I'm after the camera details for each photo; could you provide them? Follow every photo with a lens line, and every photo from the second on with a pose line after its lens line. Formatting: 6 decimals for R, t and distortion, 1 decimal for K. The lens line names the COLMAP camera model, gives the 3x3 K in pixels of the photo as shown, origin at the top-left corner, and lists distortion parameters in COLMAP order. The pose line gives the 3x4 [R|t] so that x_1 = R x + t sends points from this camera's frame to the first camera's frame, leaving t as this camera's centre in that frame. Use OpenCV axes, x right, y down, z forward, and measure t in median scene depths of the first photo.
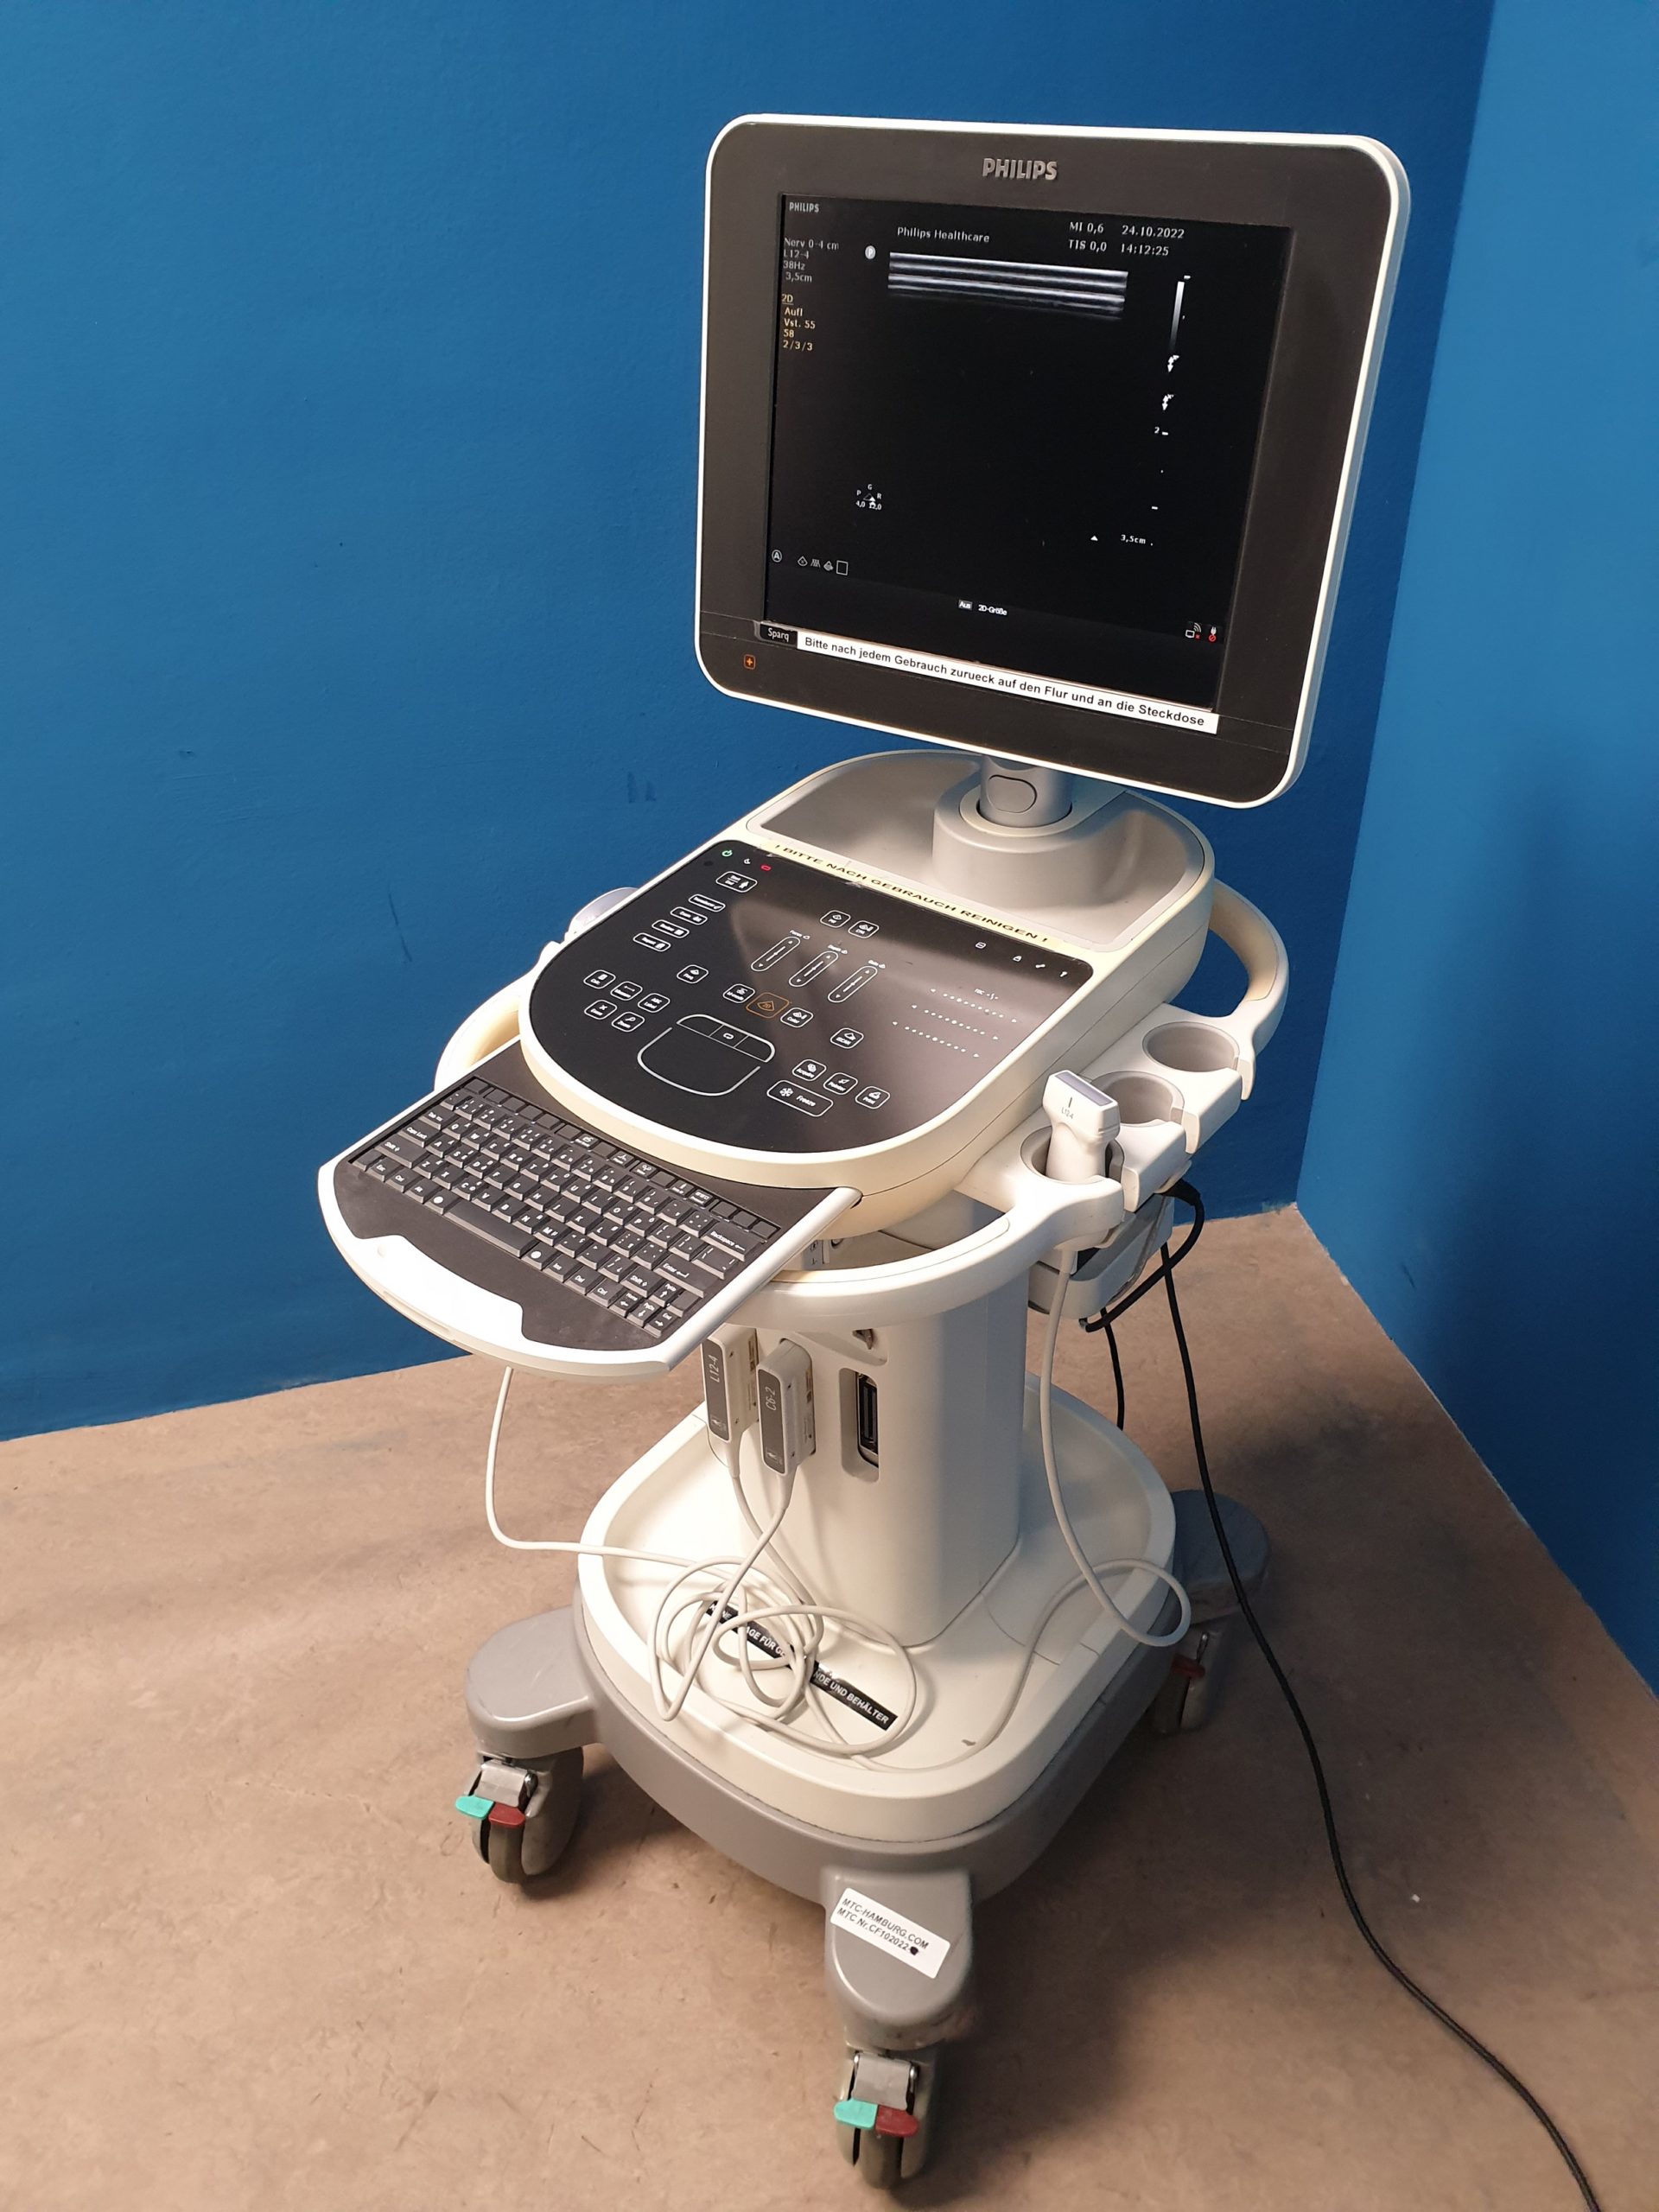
lens RADIAL K [[1739.2, 0, 809.9], [0, 1739.2, 1080.6], [0, 0, 1]] dist [-0.000310, 0.018430]
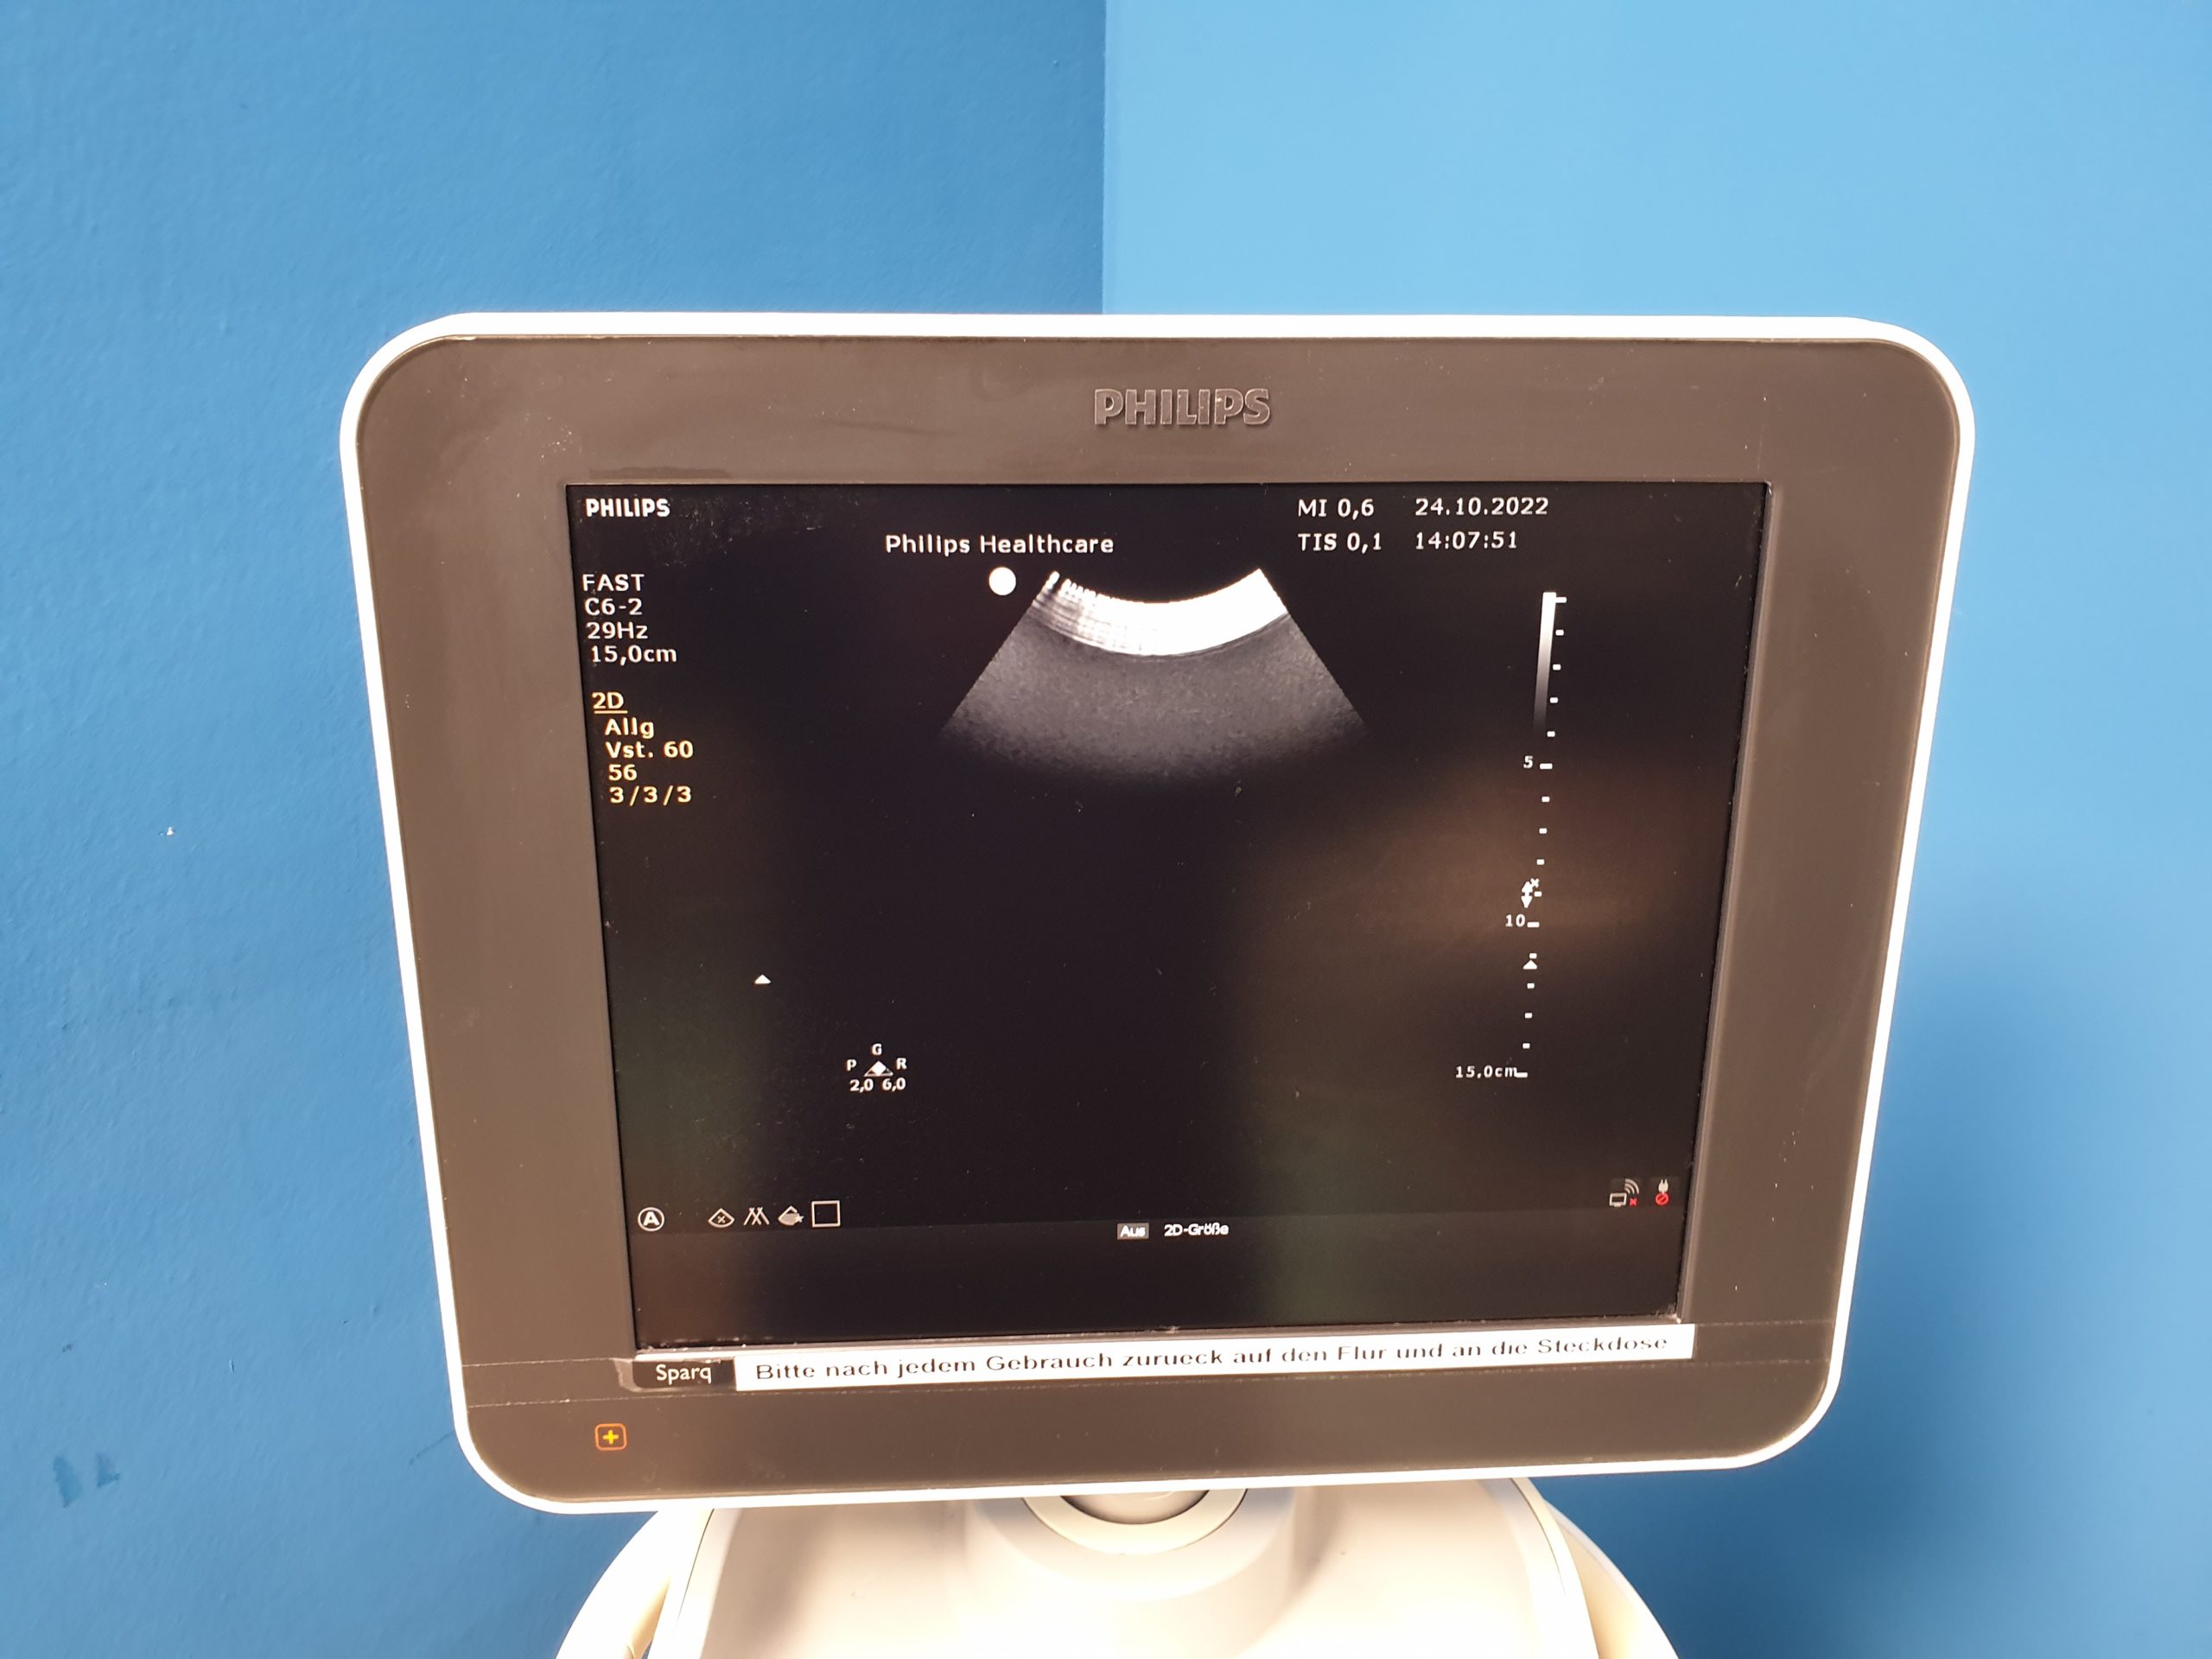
lens RADIAL K [[1739.2, 0, 1090.4], [0, 1739.2, 837.3], [0, 0, 1]] dist [-0.000310, 0.018430]
pose [[0.805581, -0.219622, 0.550278, -0.161326], [0.306039, 0.949510, -0.069066, -0.348834], [-0.507326, 0.224045, 0.832120, 0.584000]]
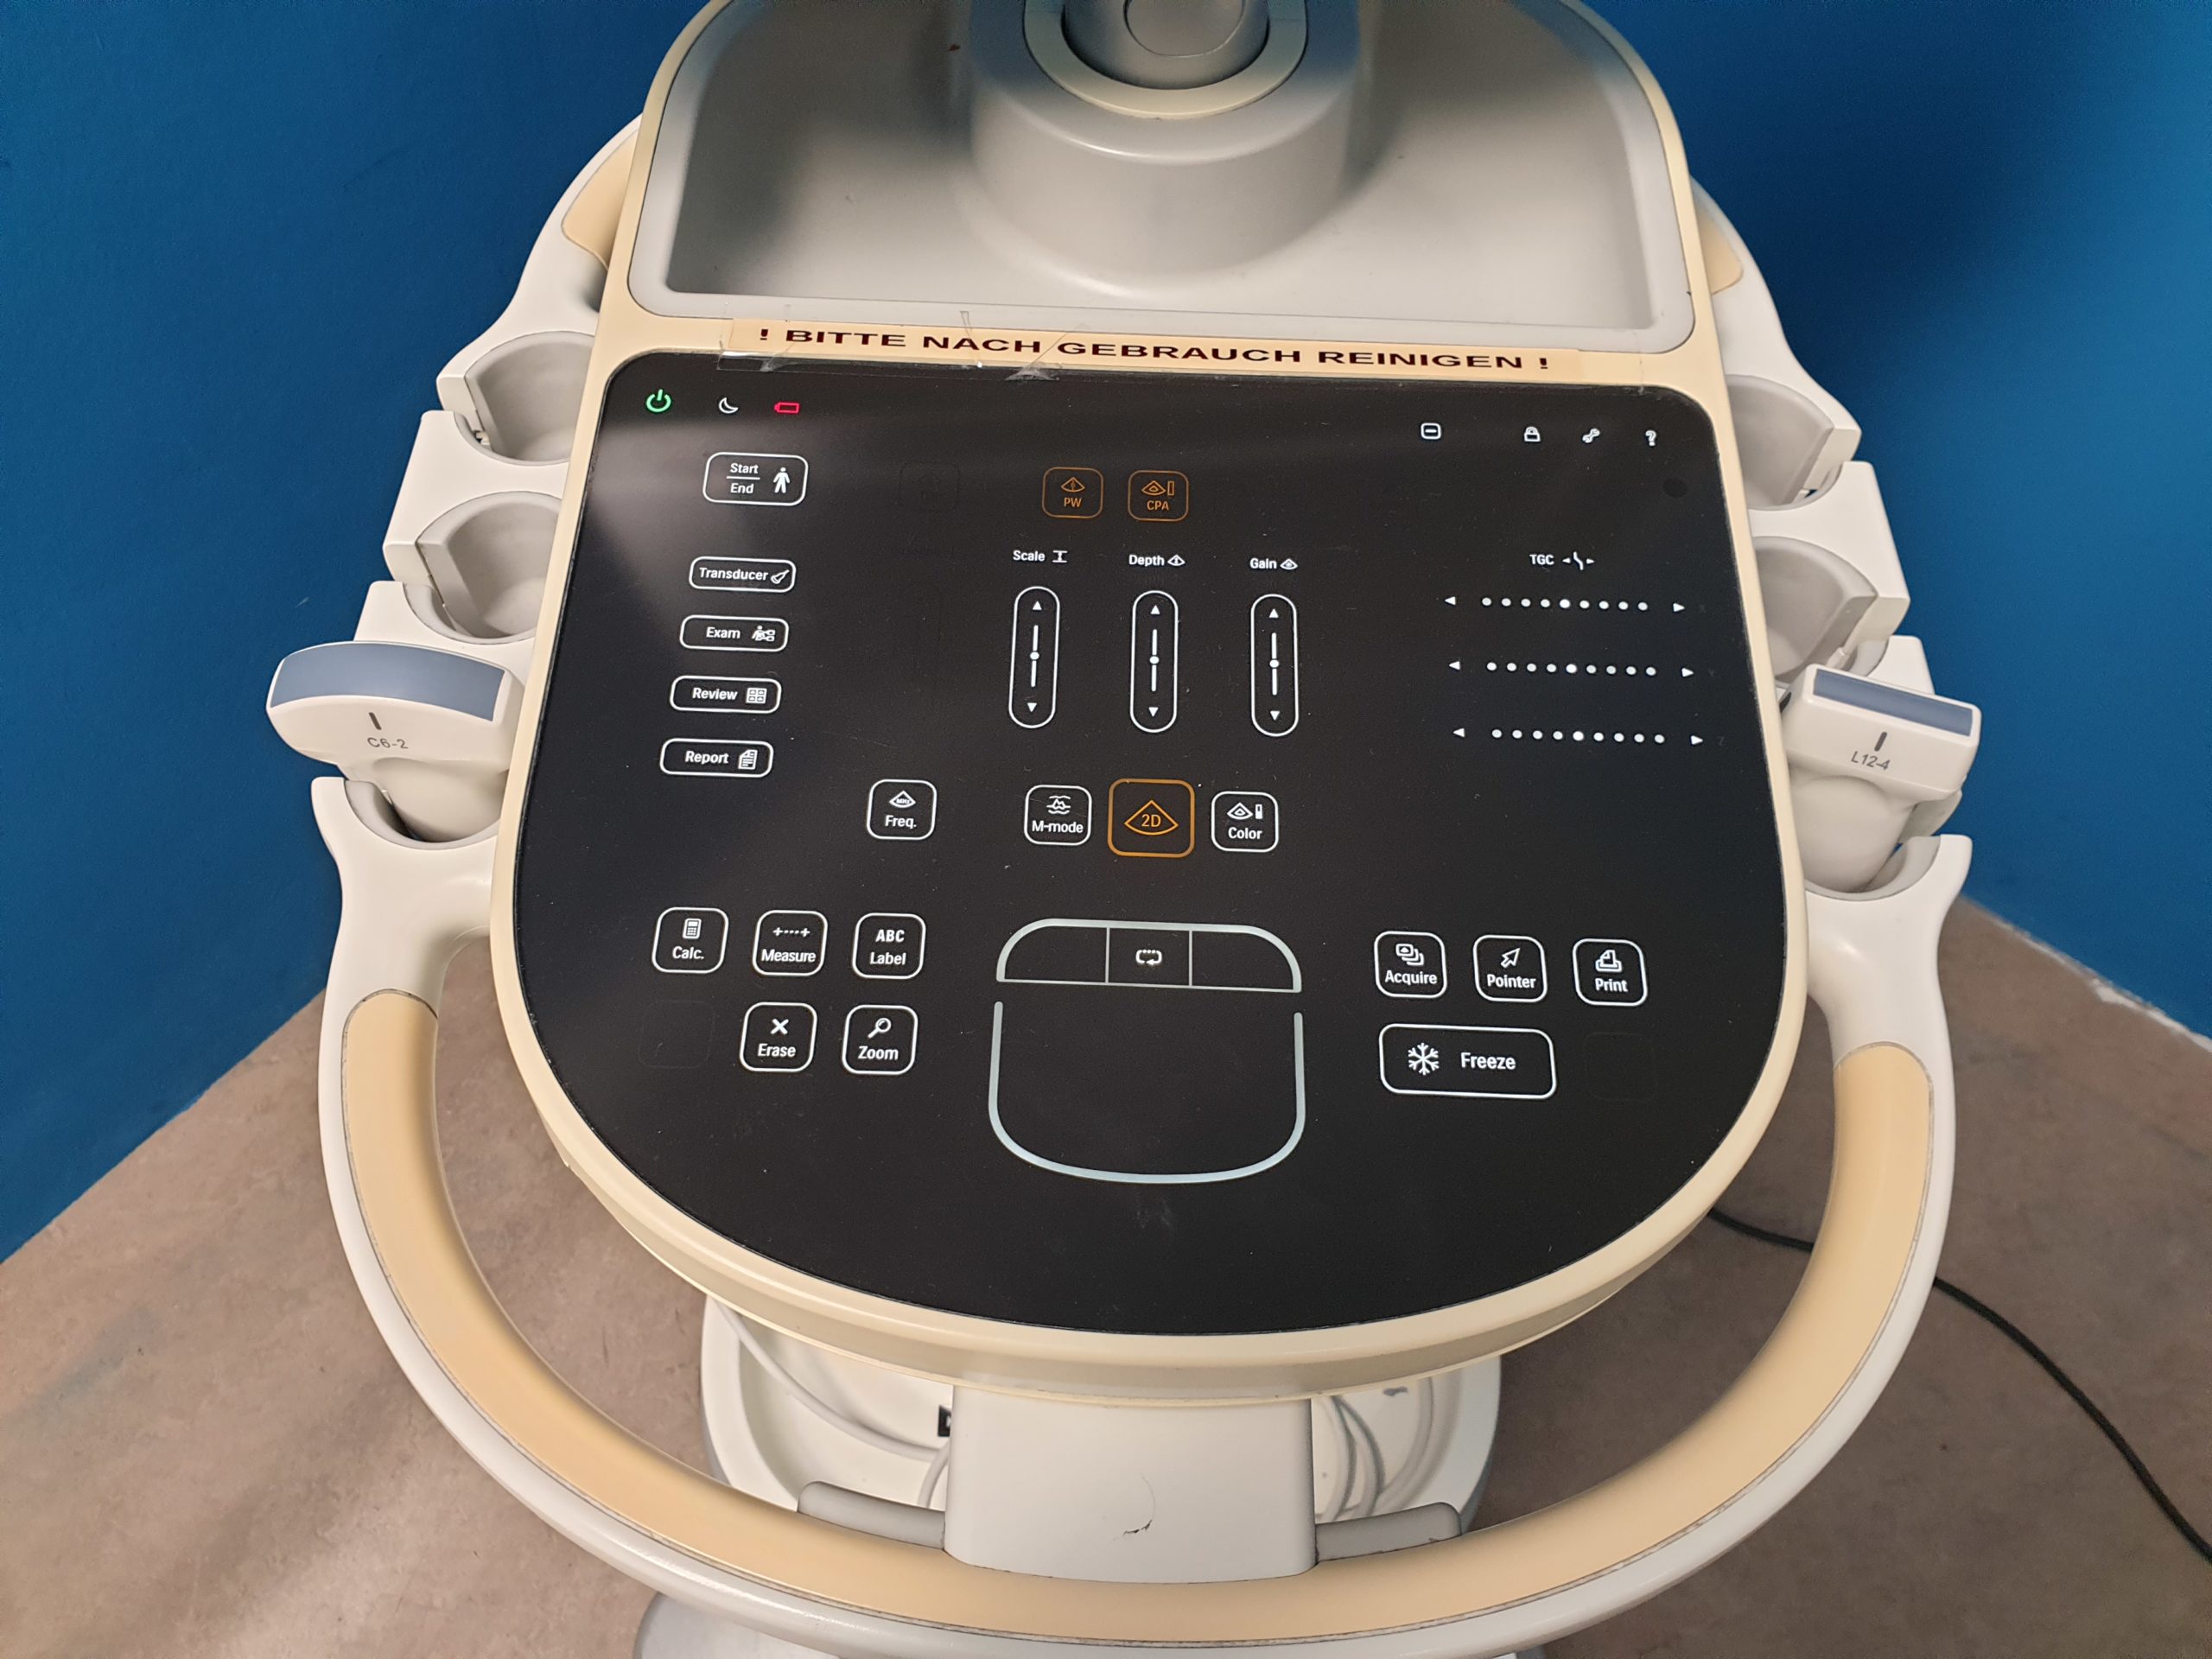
lens RADIAL K [[1739.2, 0, 1107.0], [0, 1739.2, 822.5], [0, 0, 1]] dist [-0.000310, 0.018430]
pose [[0.793202, -0.495933, 0.353384, -0.171961], [0.306448, 0.826554, 0.472122, -0.231028], [-0.526232, -0.266194, 0.807602, 0.669466]]
